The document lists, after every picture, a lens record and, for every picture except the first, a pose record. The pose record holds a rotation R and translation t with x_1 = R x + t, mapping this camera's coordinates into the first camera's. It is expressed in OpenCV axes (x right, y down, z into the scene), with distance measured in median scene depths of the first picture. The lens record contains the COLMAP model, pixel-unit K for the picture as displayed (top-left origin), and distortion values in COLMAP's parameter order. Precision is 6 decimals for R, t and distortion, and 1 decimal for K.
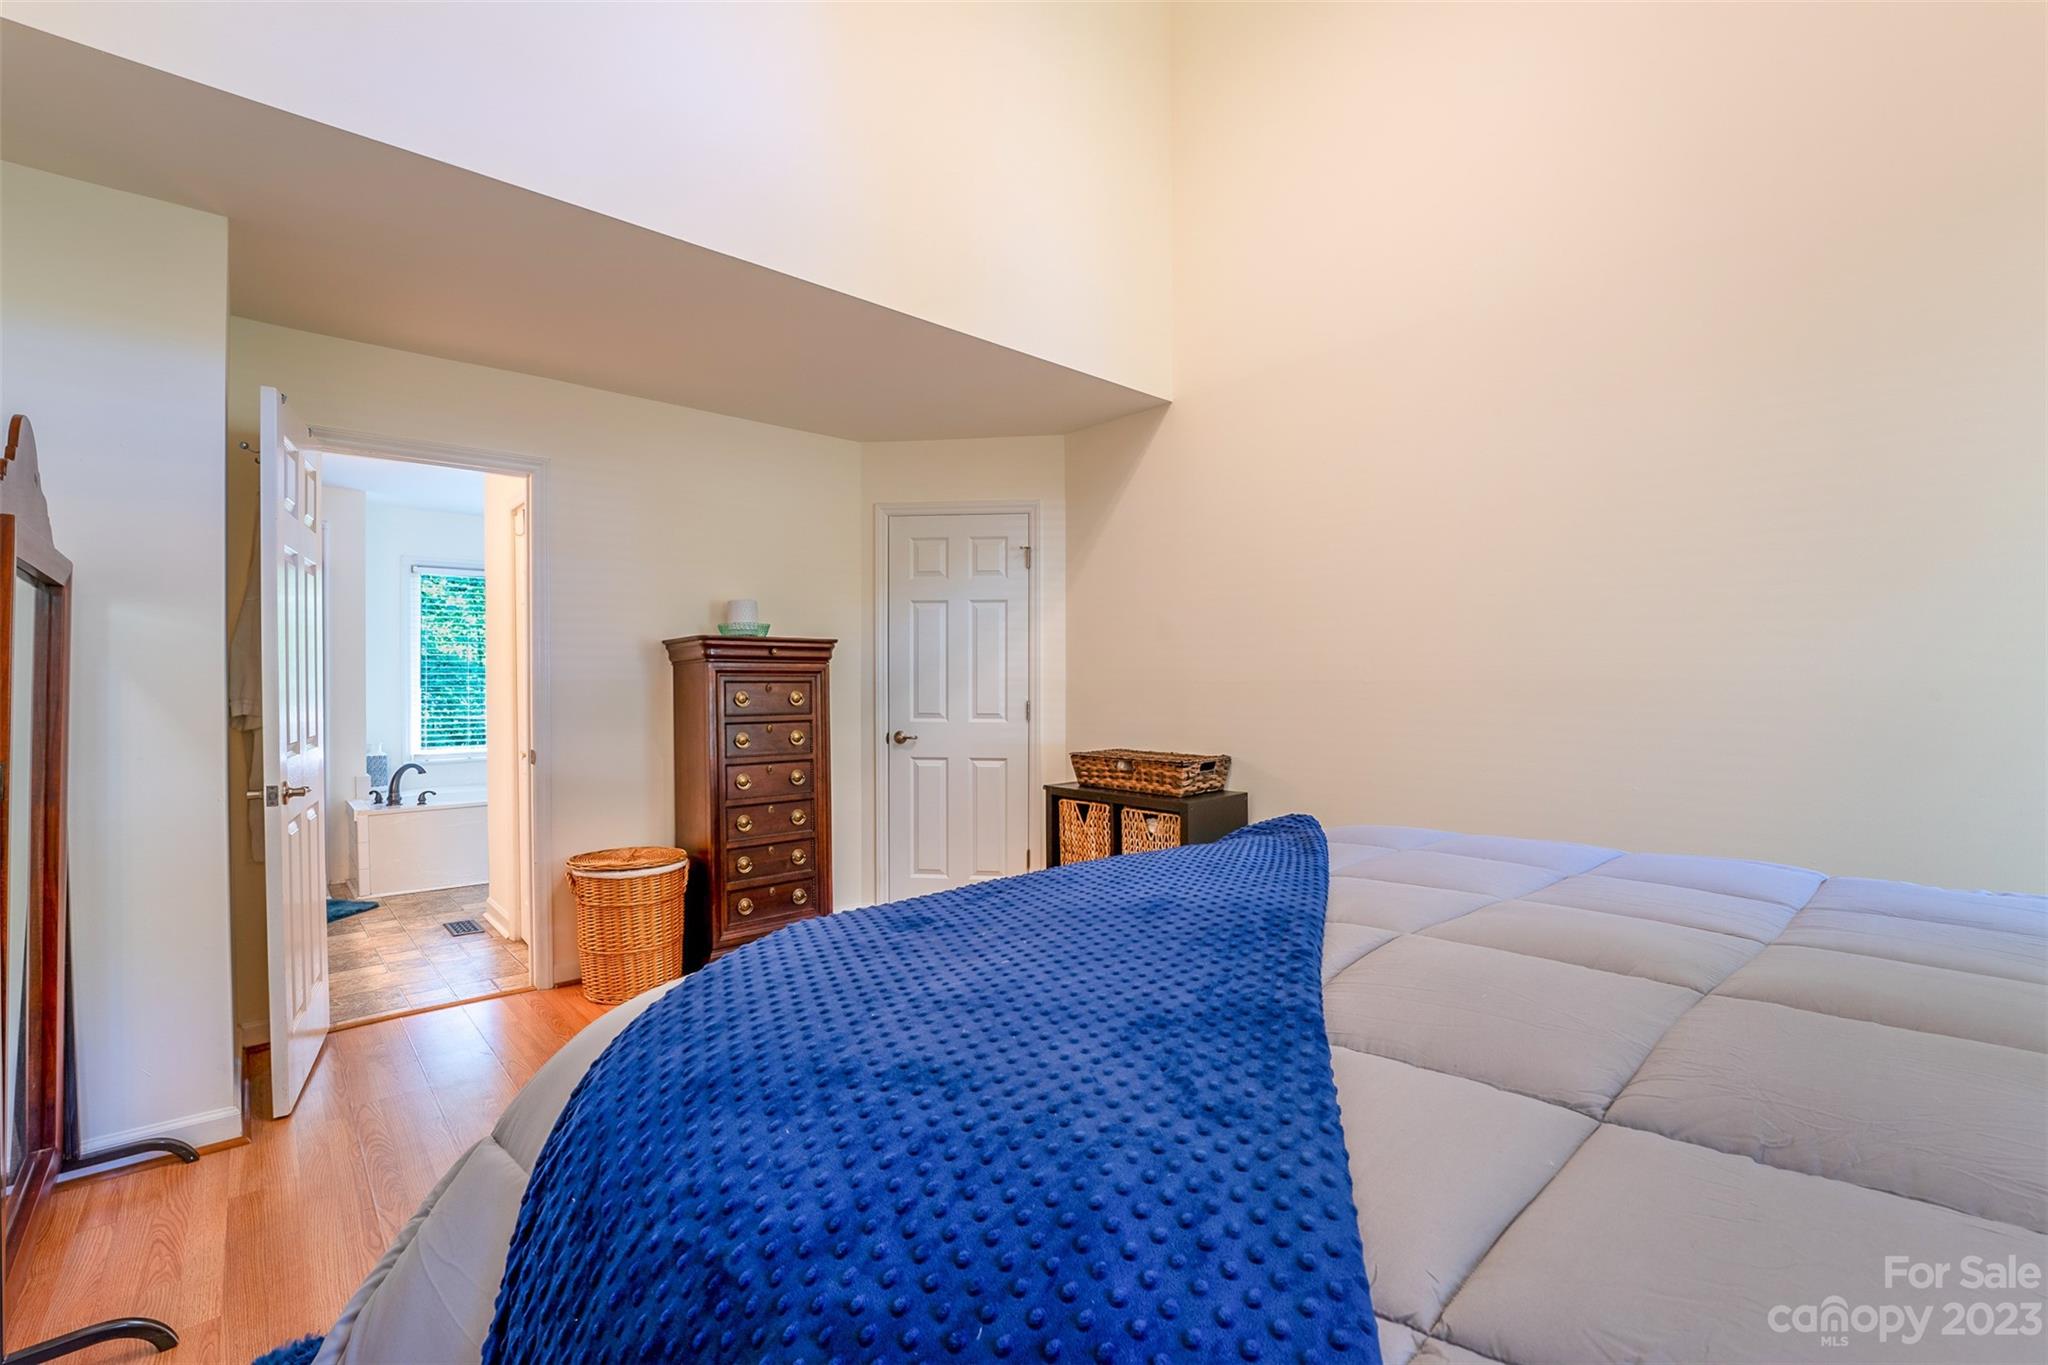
lens RADIAL K [[826.7, 0, 1022.0], [0, 826.7, 679.0], [0, 0, 1]] dist [-0.028362, 0.000131]
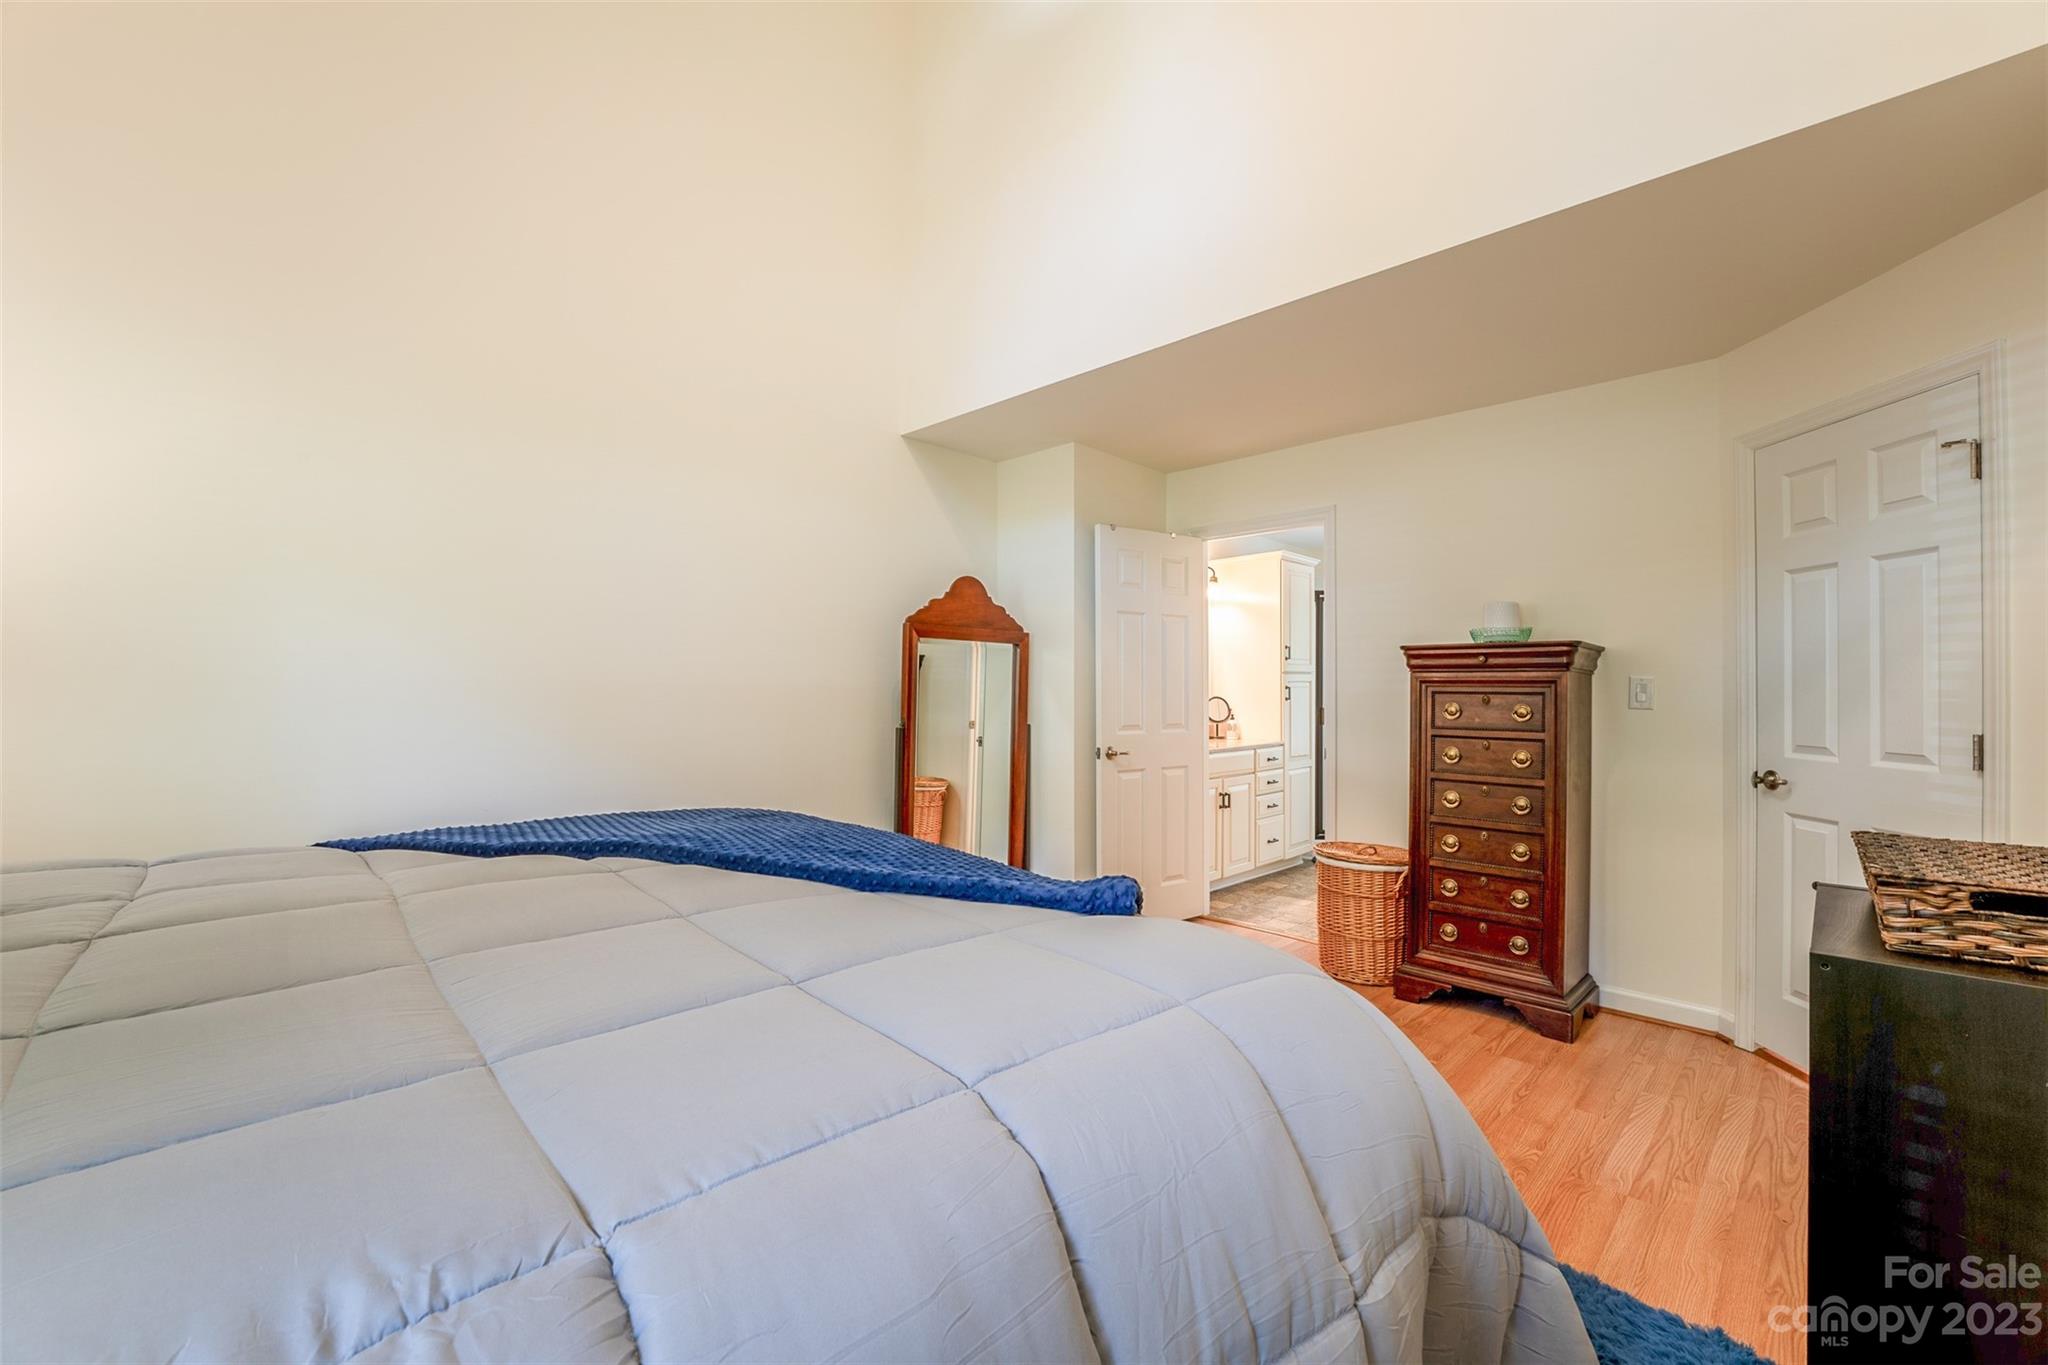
lens RADIAL K [[826.7, 0, 1022.0], [0, 826.7, 679.0], [0, 0, 1]] dist [-0.028362, 0.000131]
pose [[0.082777, -0.005158, -0.996555, 0.535277], [-0.002493, 0.999982, -0.005383, -0.005752], [0.996565, 0.002930, 0.082763, 0.422156]]
